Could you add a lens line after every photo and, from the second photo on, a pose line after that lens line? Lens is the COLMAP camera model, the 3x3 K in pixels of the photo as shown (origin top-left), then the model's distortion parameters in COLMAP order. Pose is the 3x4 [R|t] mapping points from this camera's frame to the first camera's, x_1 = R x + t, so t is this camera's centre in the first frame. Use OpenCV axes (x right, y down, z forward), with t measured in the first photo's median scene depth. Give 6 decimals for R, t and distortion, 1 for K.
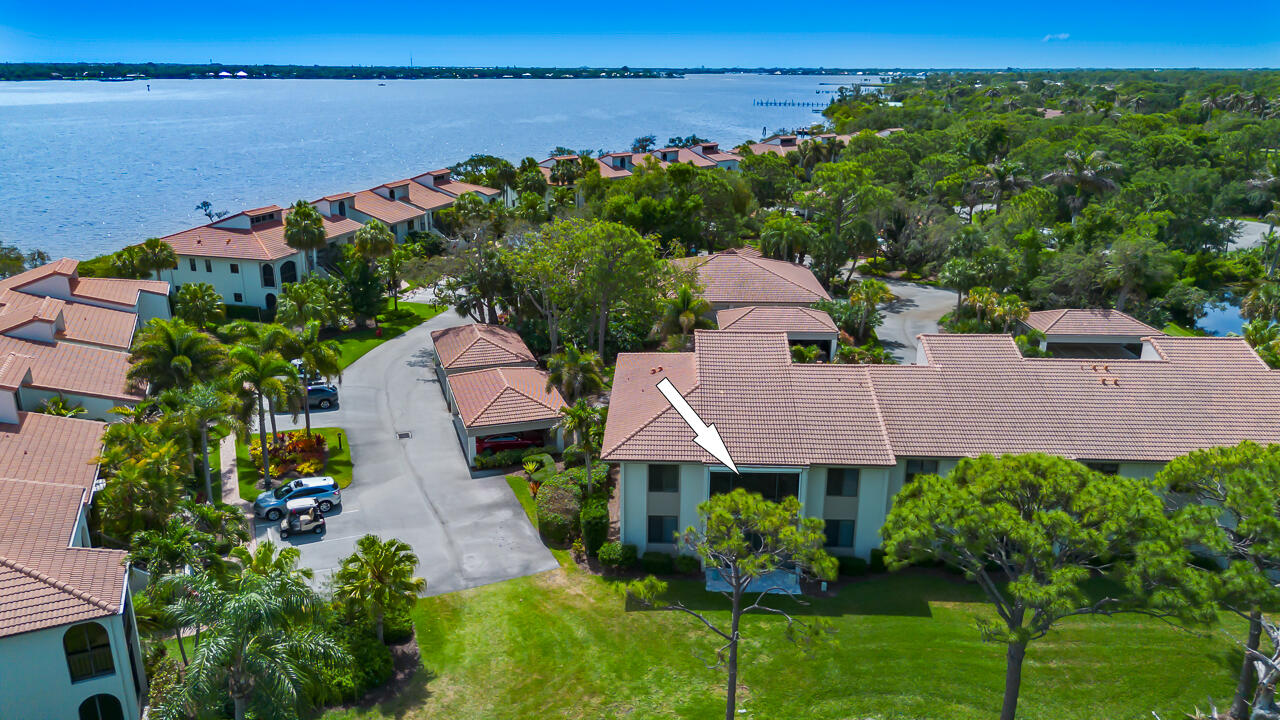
lens RADIAL K [[908.0, 0, 639.5], [0, 908.0, 361.0], [0, 0, 1]] dist [0.050435, -0.037543]
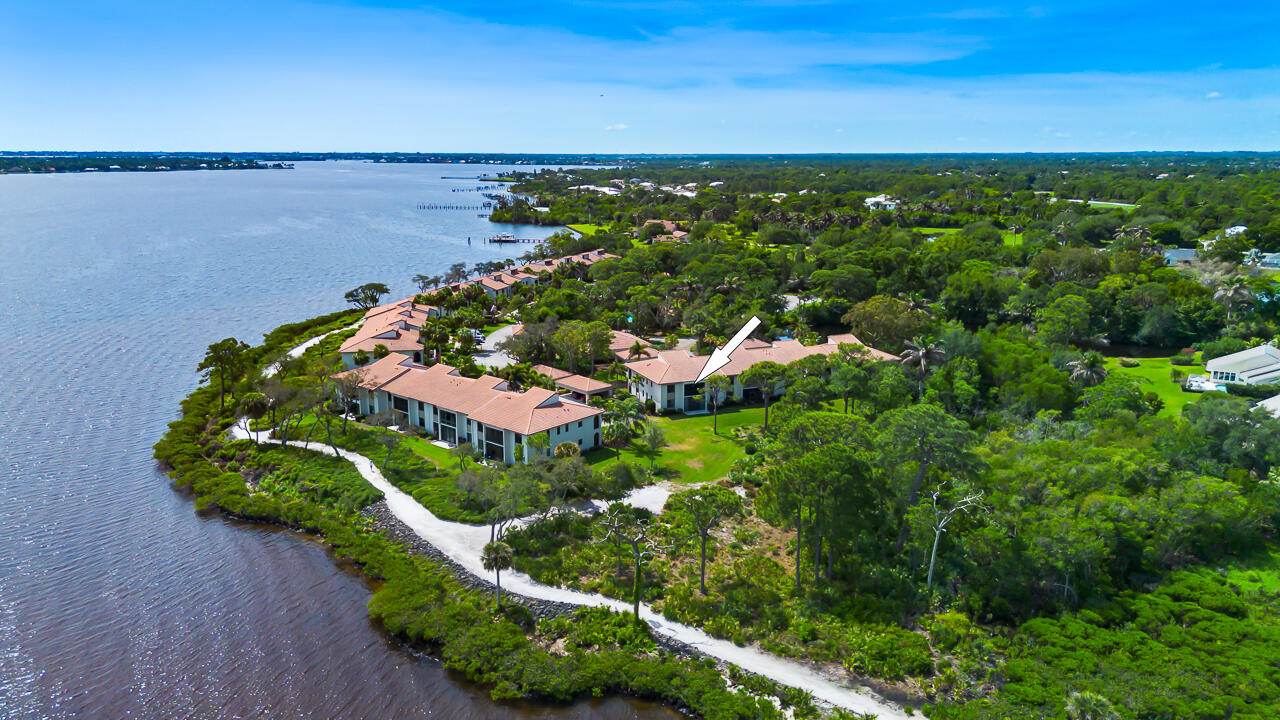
lens RADIAL K [[908.0, 0, 642.7], [0, 908.0, 350.7], [0, 0, 1]] dist [0.050435, -0.037543]
pose [[0.909745, -0.091207, 0.405025, -0.614311], [0.129160, 0.989336, -0.067324, 0.082906], [-0.394565, 0.113561, 0.911824, -0.920276]]
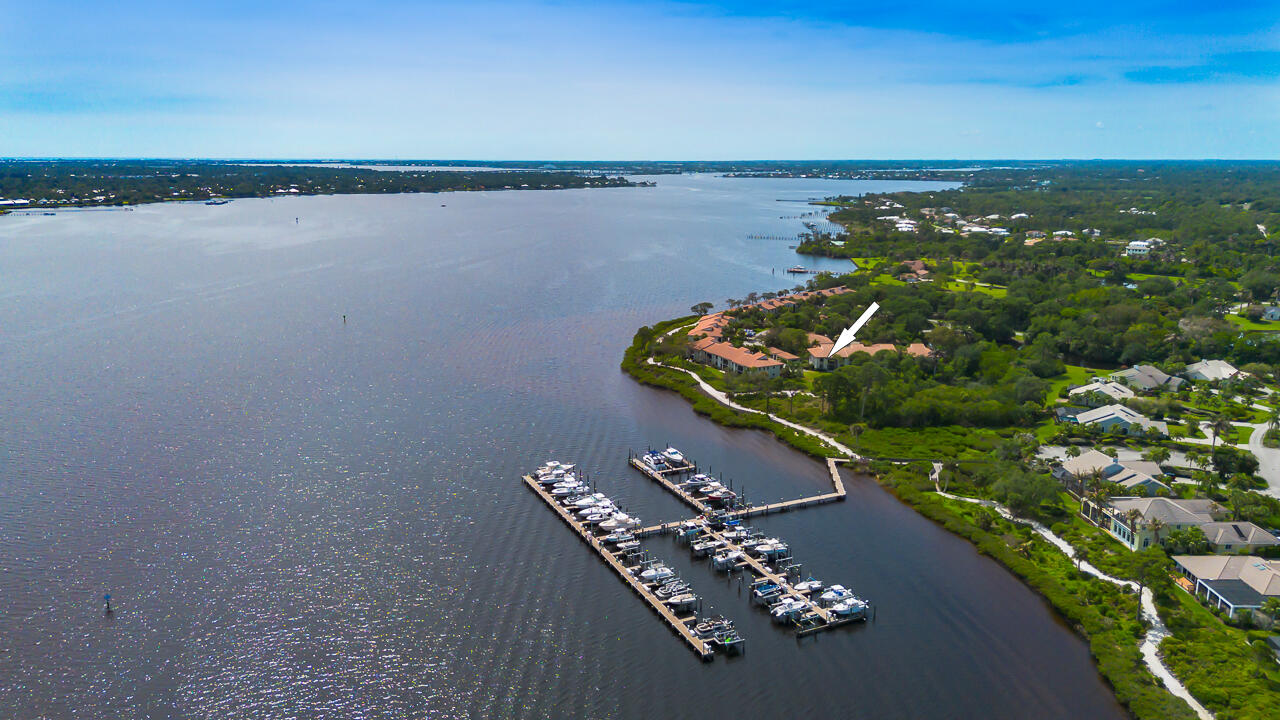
lens RADIAL K [[908.0, 0, 637.4], [0, 908.0, 356.2], [0, 0, 1]] dist [0.050435, -0.037543]
pose [[0.998548, -0.013473, 0.052165, -0.853478], [0.018380, 0.995331, -0.094755, 0.347322], [-0.050645, 0.095576, 0.994133, -2.950853]]
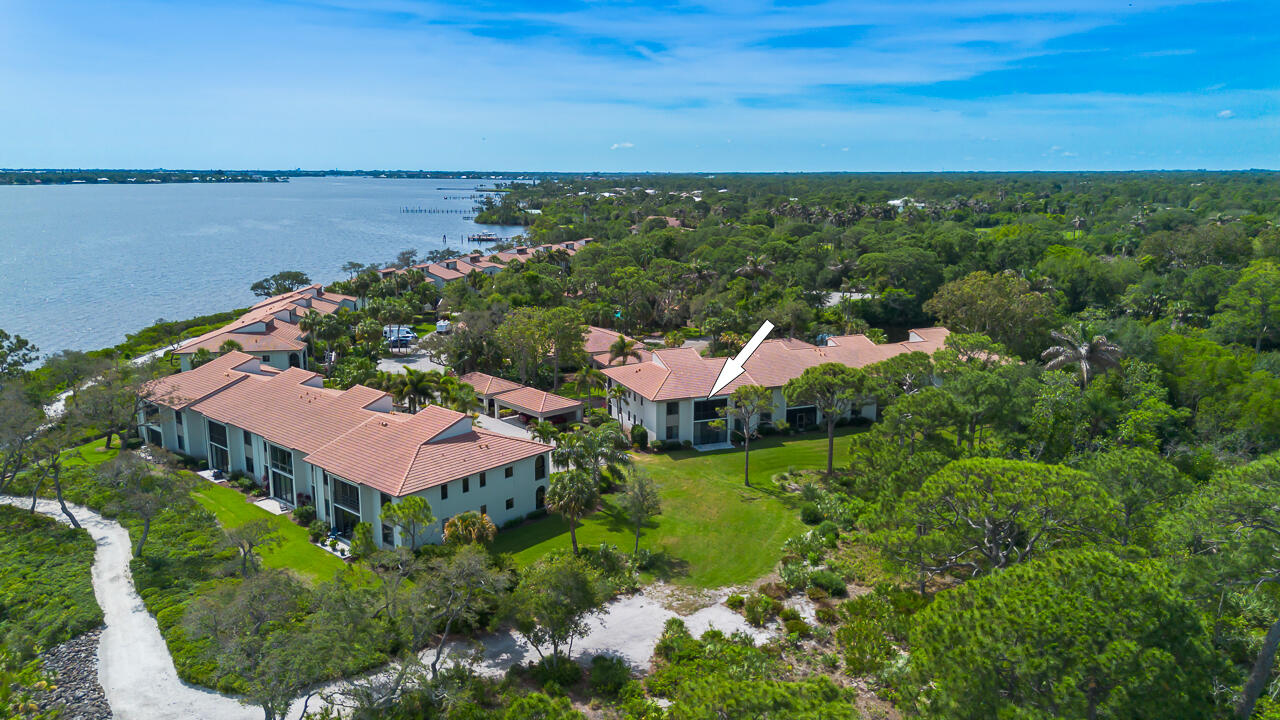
lens RADIAL K [[908.0, 0, 644.2], [0, 908.0, 369.7], [0, 0, 1]] dist [0.050435, -0.037543]
pose [[0.911075, -0.089146, 0.402486, -0.376156], [0.127028, 0.989540, -0.068371, 0.070851], [-0.392181, 0.113418, 0.912869, -0.424609]]
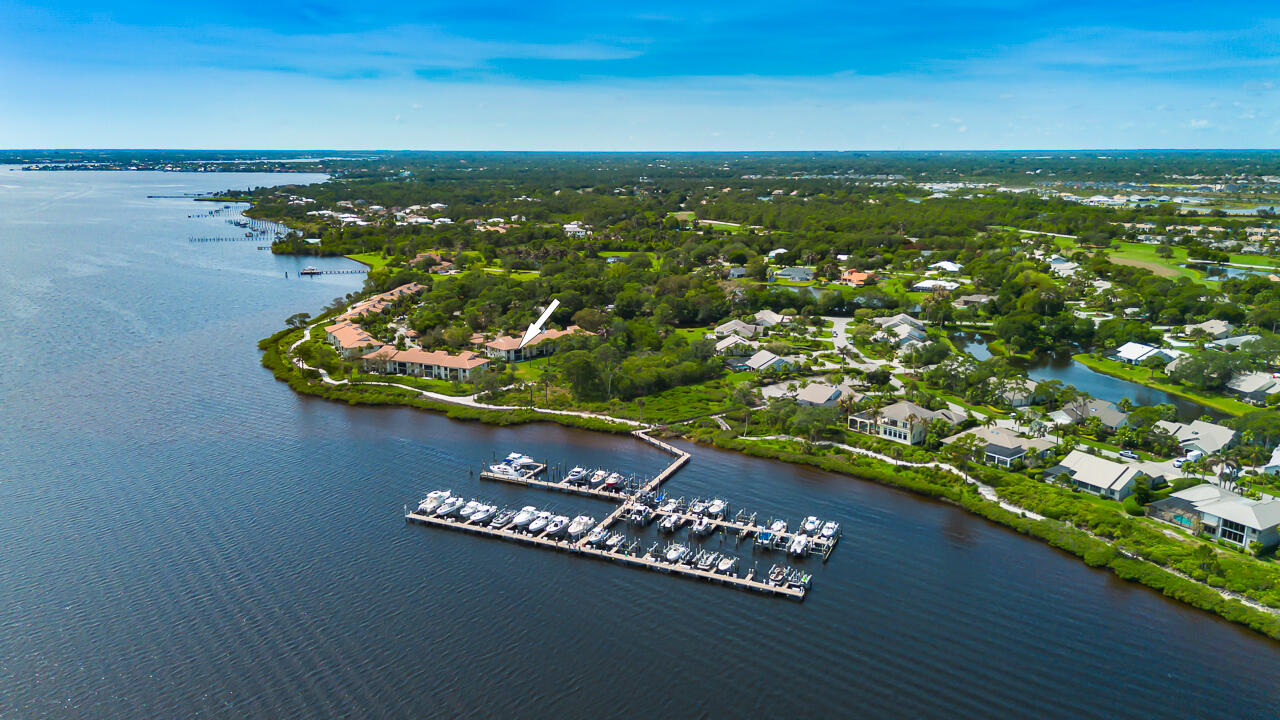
lens RADIAL K [[908.0, 0, 634.5], [0, 908.0, 372.3], [0, 0, 1]] dist [0.050435, -0.037543]
pose [[0.729586, -0.167573, 0.663041, -2.001006], [0.211780, 0.977218, 0.013941, 0.183532], [-0.650272, 0.130248, 0.748453, -2.578120]]
